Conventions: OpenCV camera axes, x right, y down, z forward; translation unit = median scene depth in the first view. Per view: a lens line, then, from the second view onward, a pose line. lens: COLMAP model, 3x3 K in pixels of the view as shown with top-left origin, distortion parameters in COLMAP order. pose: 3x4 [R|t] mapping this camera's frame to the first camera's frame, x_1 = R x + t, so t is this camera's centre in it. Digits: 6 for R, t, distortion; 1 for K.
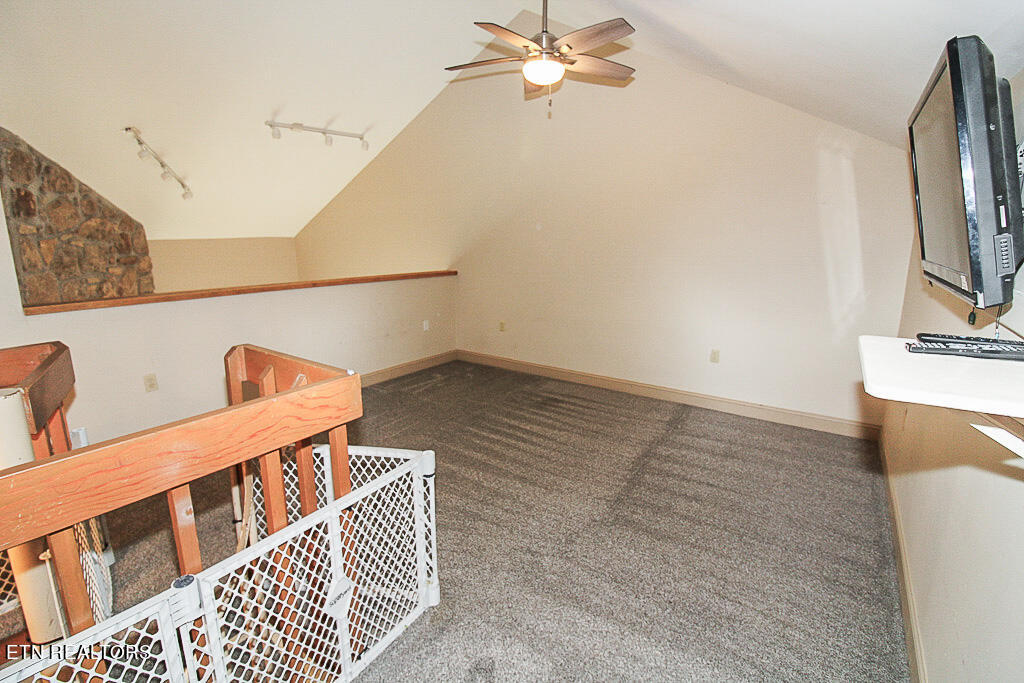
lens RADIAL K [[476.6, 0, 505.3], [0, 476.6, 341.1], [0, 0, 1]] dist [-0.005850, -0.009953]
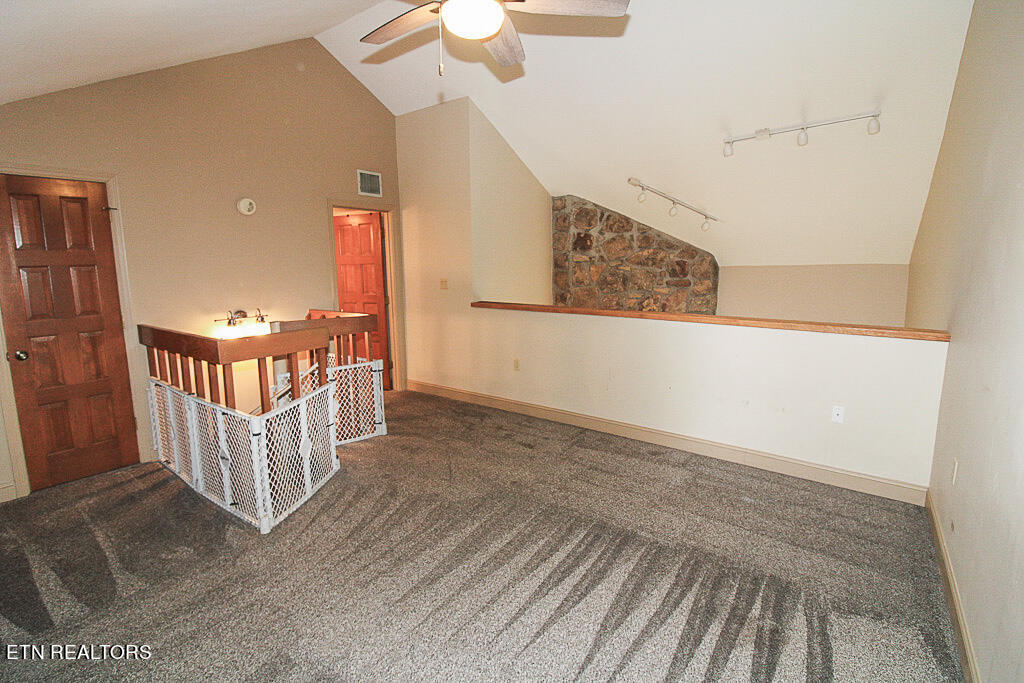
lens RADIAL K [[476.6, 0, 514.6], [0, 476.6, 331.9], [0, 0, 1]] dist [-0.005850, -0.009953]
pose [[-0.026497, 0.139122, -0.989921, 0.518233], [-0.211877, 0.966988, 0.141571, -0.162223], [0.976937, 0.213493, 0.003855, 0.748518]]
